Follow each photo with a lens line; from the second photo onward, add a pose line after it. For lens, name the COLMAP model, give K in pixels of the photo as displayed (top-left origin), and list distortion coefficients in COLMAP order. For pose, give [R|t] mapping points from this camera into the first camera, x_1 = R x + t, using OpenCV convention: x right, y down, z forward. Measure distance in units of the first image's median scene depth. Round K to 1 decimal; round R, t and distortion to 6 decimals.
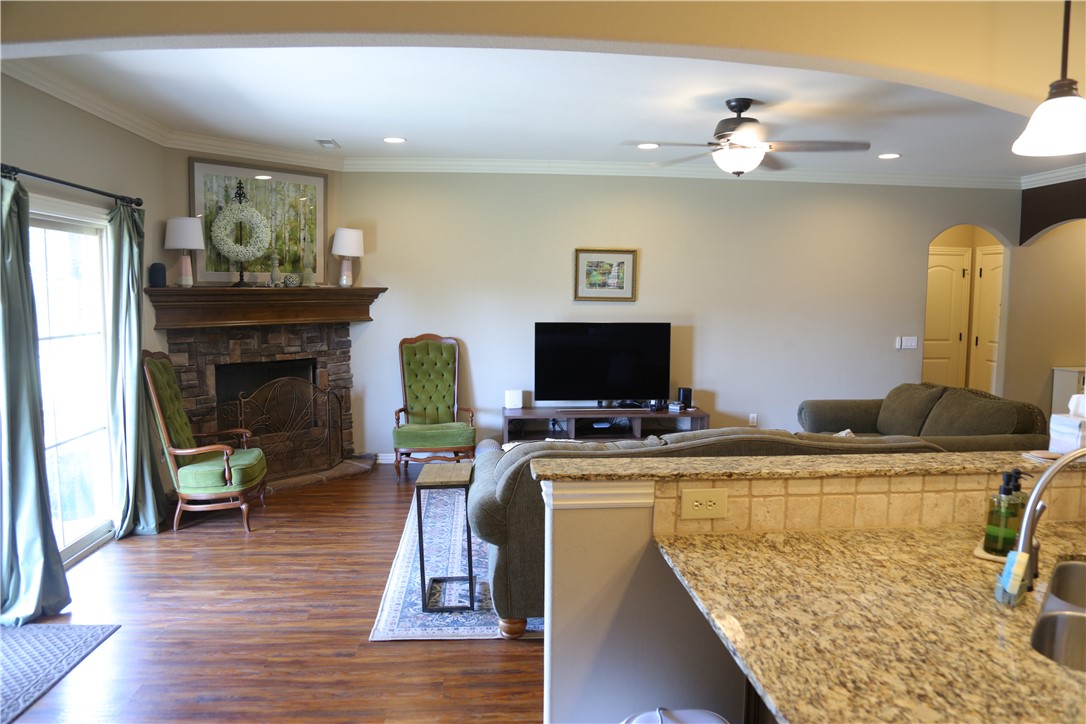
lens RADIAL K [[791.7, 0, 543.0], [0, 791.7, 362.0], [0, 0, 1]] dist [-0.066345, 0.003892]
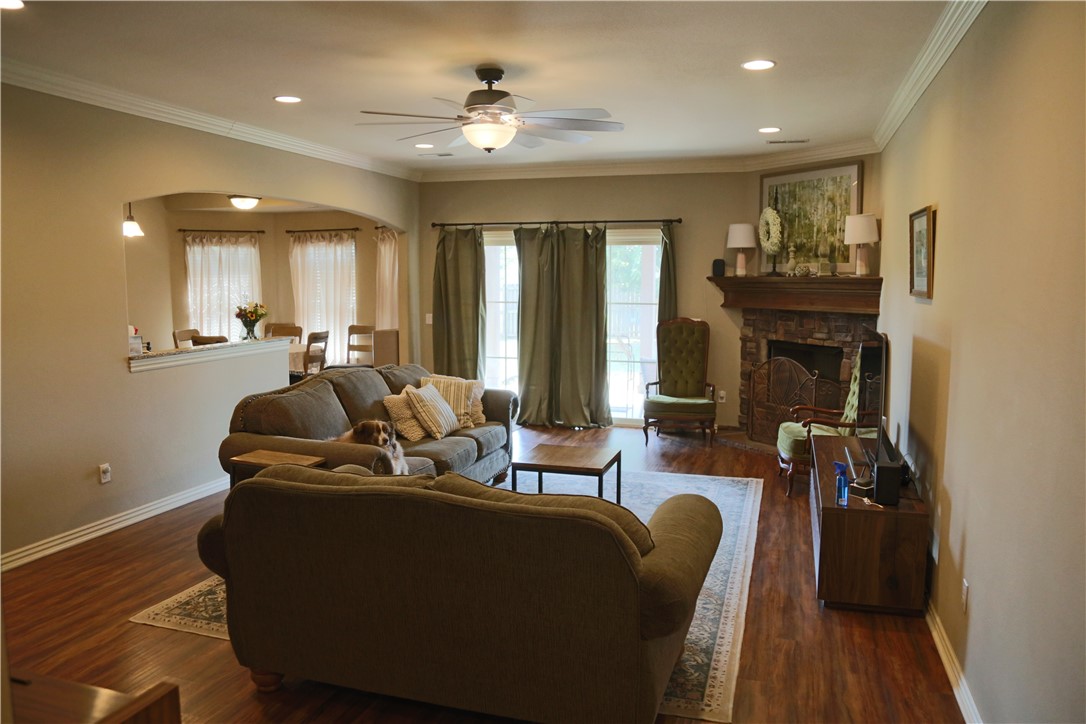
lens RADIAL K [[791.7, 0, 543.0], [0, 791.7, 362.0], [0, 0, 1]] dist [-0.066345, 0.003892]
pose [[-0.381352, 0.092288, -0.919812, 0.787278], [-0.088775, 0.986750, 0.135810, -0.090009], [0.920158, 0.133448, -0.368106, 1.035387]]
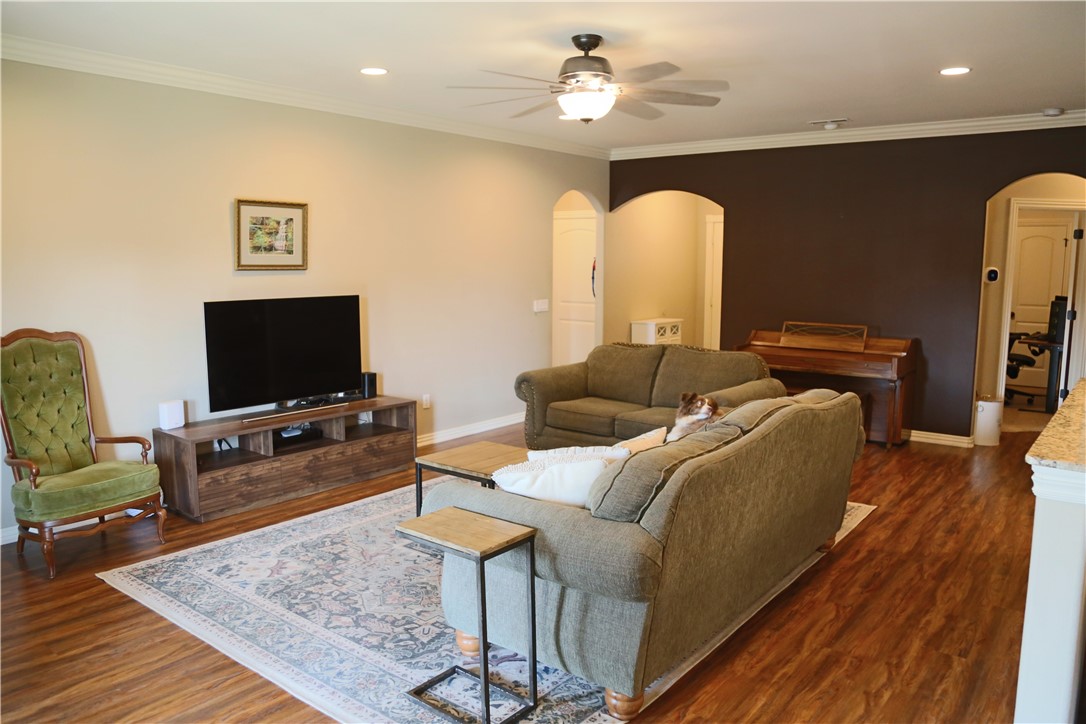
lens RADIAL K [[830.4, 0, 543.0], [0, 830.4, 362.0], [0, 0, 1]] dist [-0.030768, -0.000447]
pose [[0.681887, -0.094049, 0.725386, -0.353250], [0.067725, 0.995557, 0.065414, -0.025526], [-0.728316, 0.004522, 0.685227, 0.289835]]
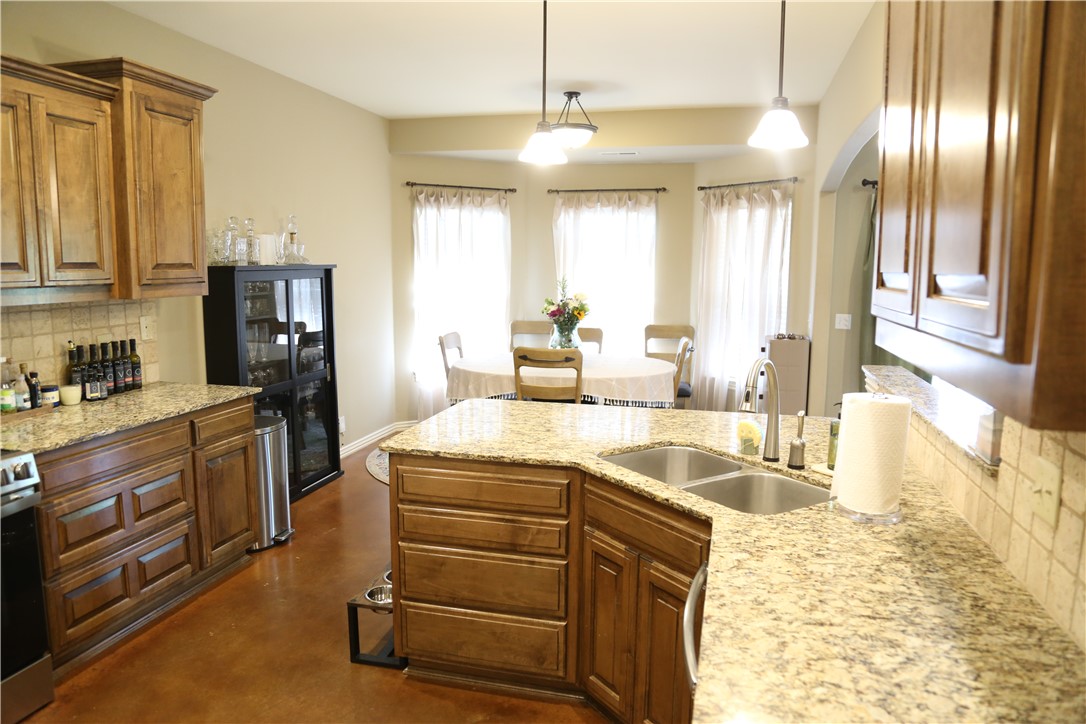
lens RADIAL K [[744.4, 0, 543.0], [0, 744.4, 362.0], [0, 0, 1]] dist [-0.084861, 0.002097]
pose [[-0.318977, 0.112795, -0.941027, 0.525575], [-0.103039, 0.982880, 0.152738, -0.009766], [0.942145, 0.145683, -0.301894, 0.286422]]
